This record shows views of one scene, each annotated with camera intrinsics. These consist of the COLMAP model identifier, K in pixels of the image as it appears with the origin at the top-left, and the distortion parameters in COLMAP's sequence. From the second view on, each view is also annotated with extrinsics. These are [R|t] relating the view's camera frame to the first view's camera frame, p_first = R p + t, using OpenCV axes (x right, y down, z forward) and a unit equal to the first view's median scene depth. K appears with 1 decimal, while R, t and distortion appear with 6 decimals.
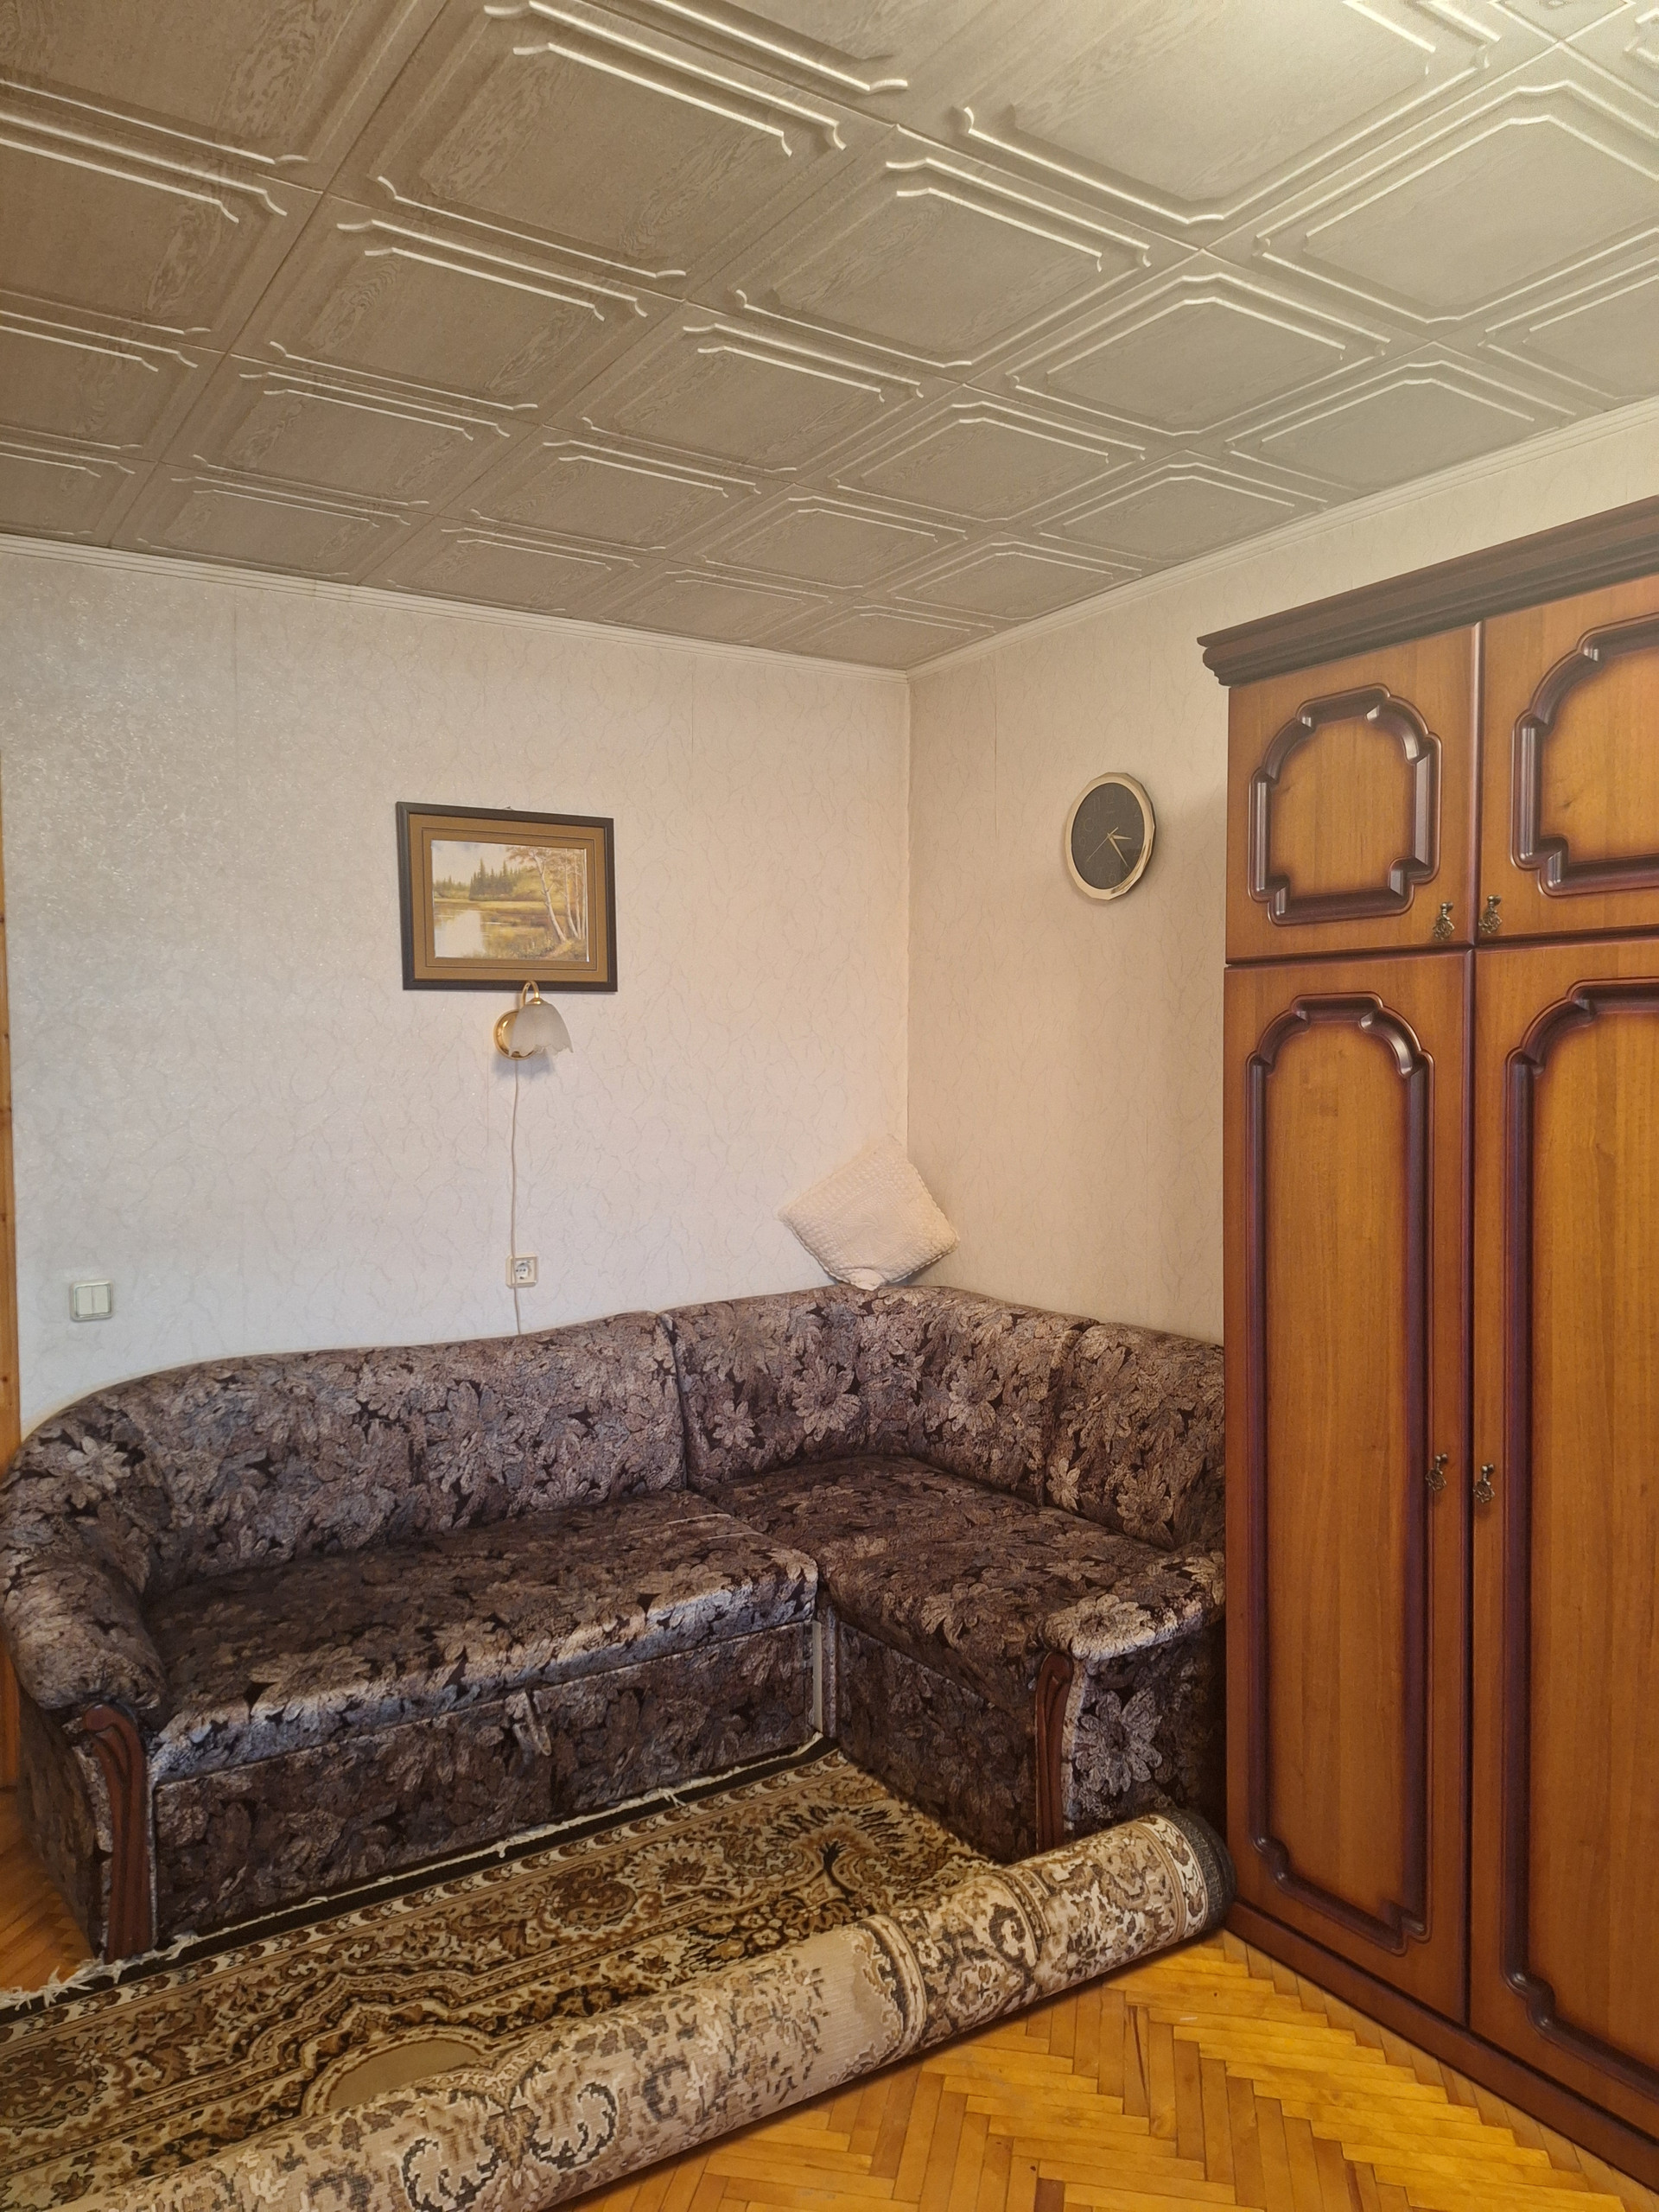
lens RADIAL K [[1516.7, 0, 829.5], [0, 1516.7, 1106.0], [0, 0, 1]] dist [-0.026759, 0.001716]
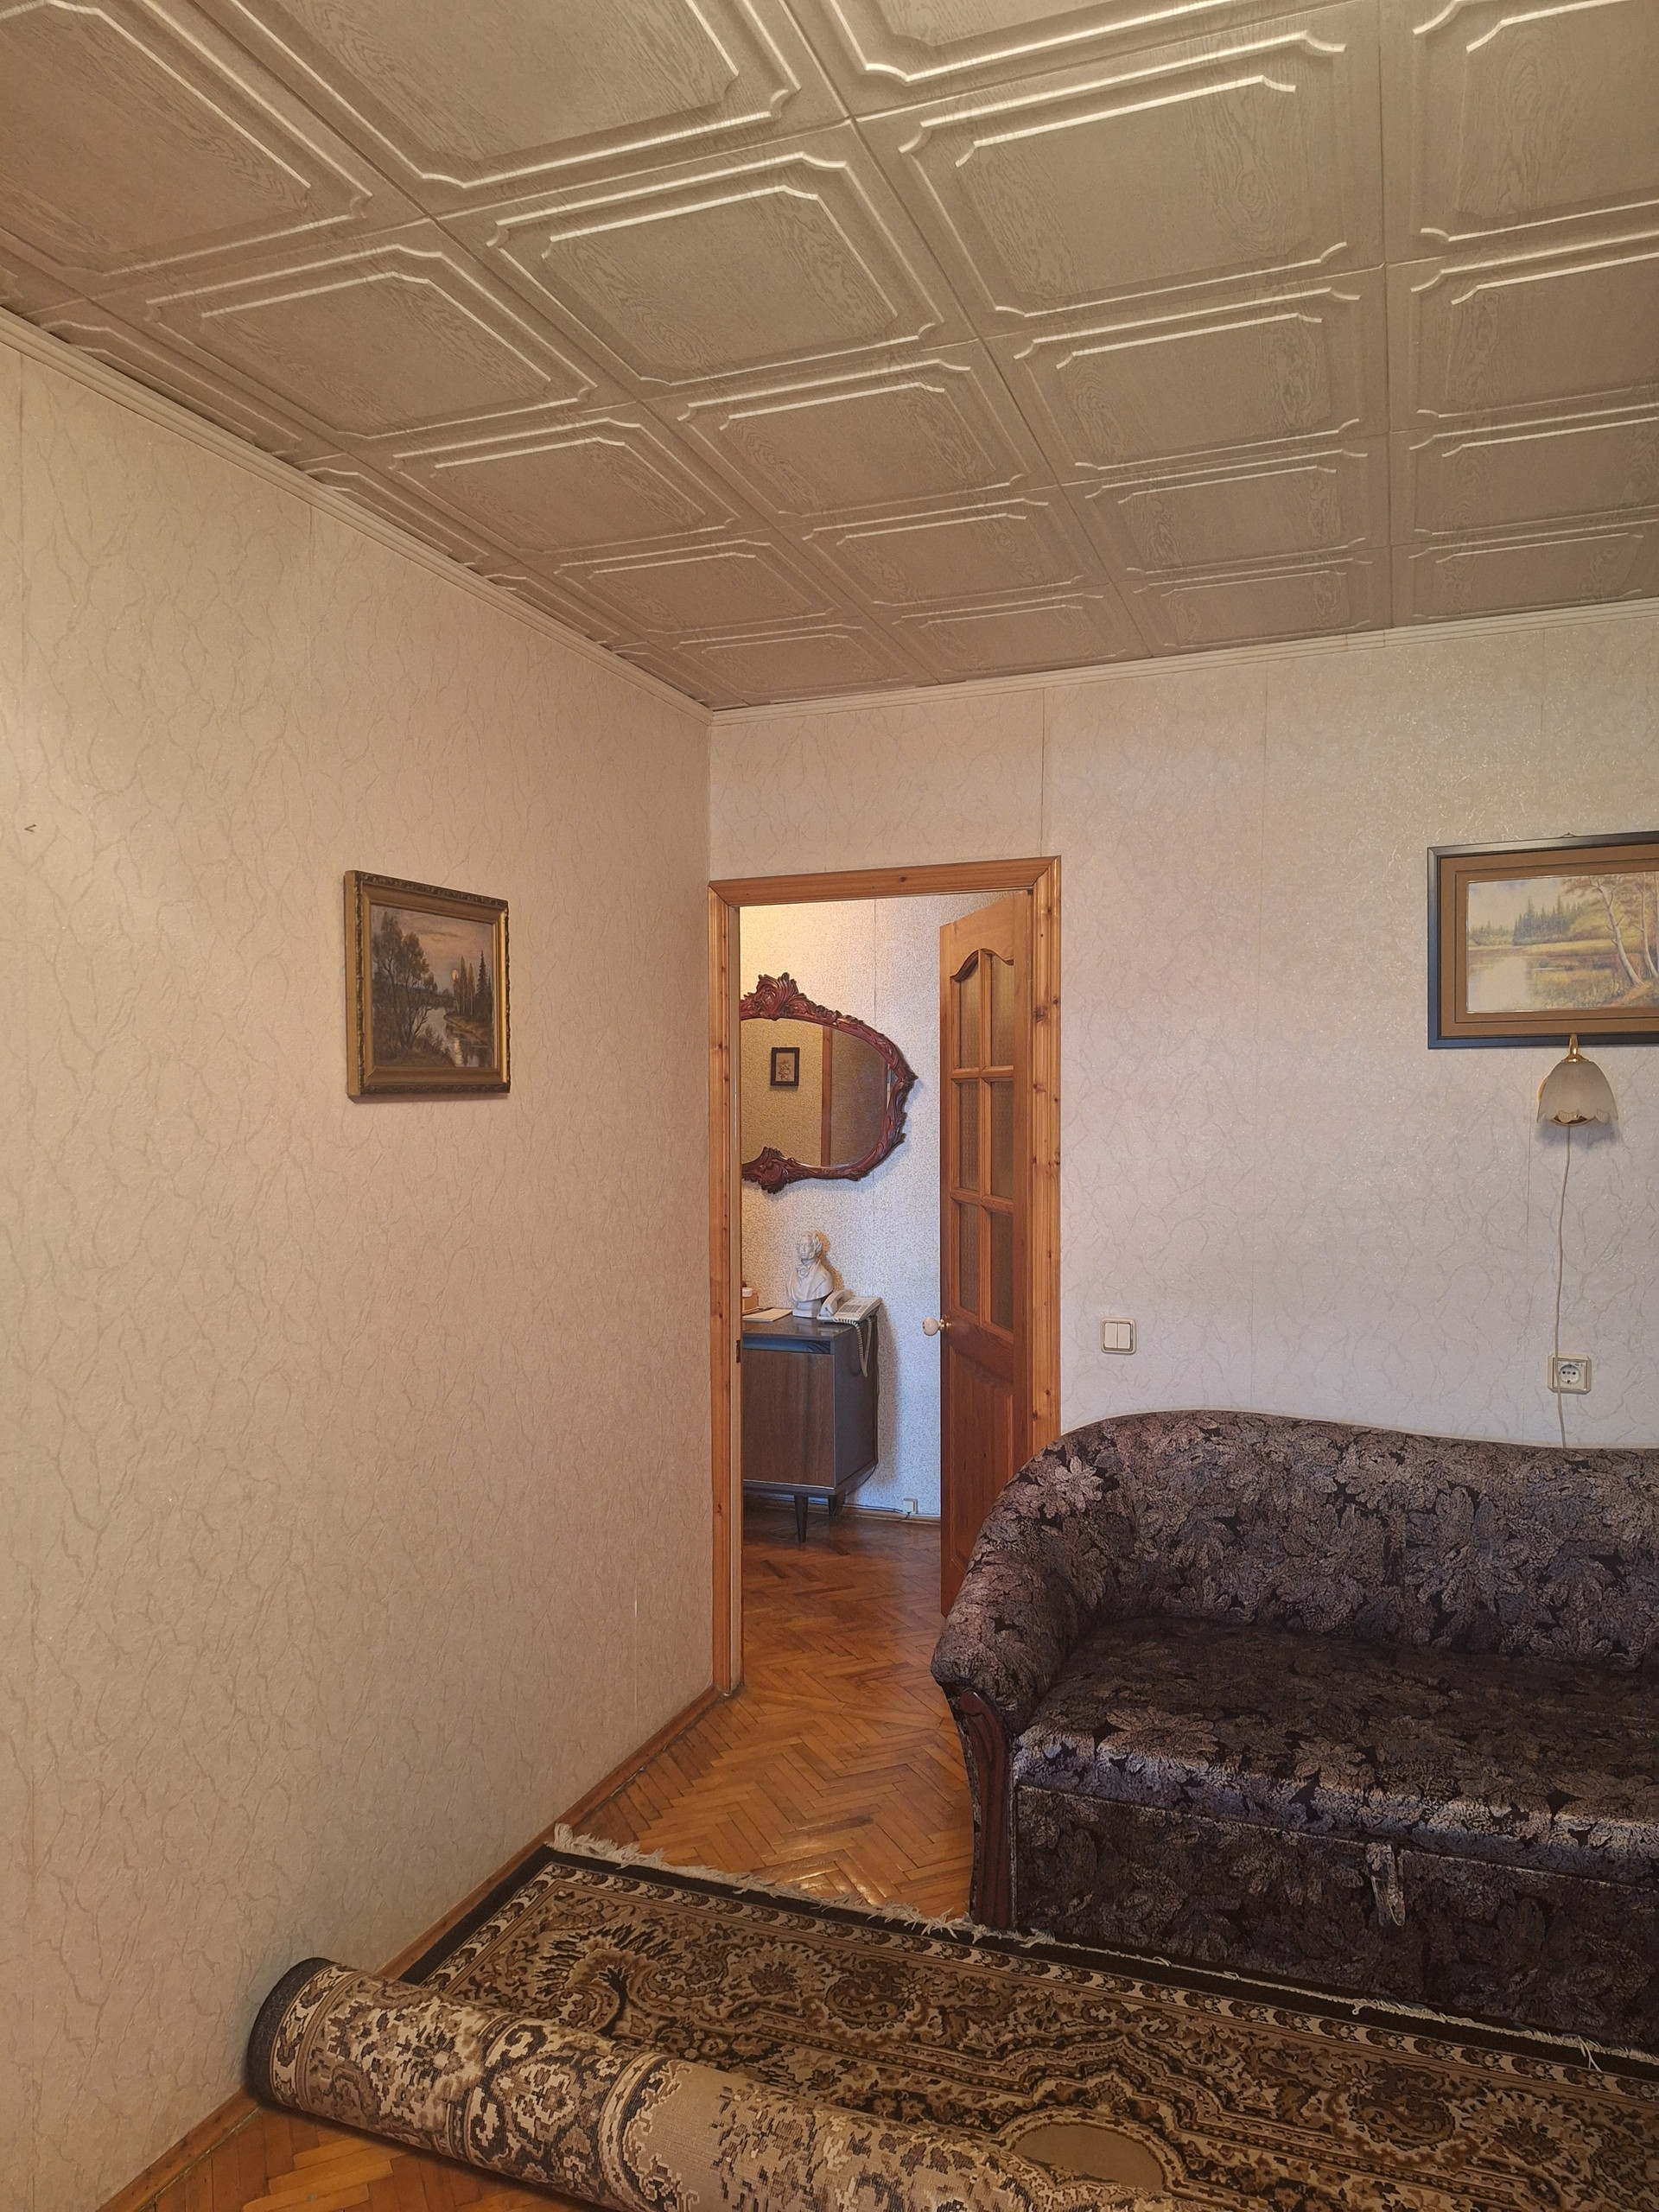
lens RADIAL K [[1534.2, 0, 831.5], [0, 1534.2, 1157.9], [0, 0, 1]] dist [-0.005407, -0.005850]
pose [[0.590647, 0.057128, -0.804905, 0.309362], [-0.045582, 0.998260, 0.037402, -0.033713], [0.805641, 0.014598, 0.592224, 0.200694]]
